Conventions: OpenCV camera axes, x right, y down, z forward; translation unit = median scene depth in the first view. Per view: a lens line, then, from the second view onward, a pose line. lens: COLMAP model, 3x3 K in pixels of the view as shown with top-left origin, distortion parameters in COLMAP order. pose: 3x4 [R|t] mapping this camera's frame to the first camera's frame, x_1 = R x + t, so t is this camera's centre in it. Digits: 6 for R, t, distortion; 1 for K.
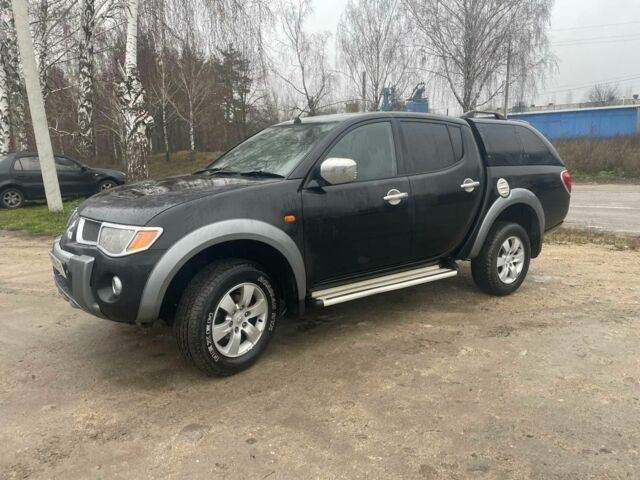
lens RADIAL K [[488.4, 0, 320.0], [0, 488.4, 240.0], [0, 0, 1]] dist [0.083724, -0.110529]
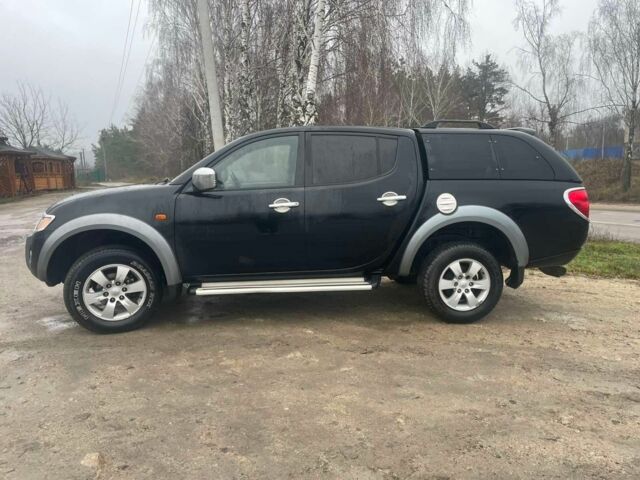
lens RADIAL K [[488.4, 0, 320.0], [0, 488.4, 240.0], [0, 0, 1]] dist [0.083724, -0.110529]
pose [[0.859179, 0.078621, -0.505600, 0.597630], [-0.093071, 0.995654, -0.003333, -0.012917], [0.503140, 0.049921, 0.862762, 0.092885]]
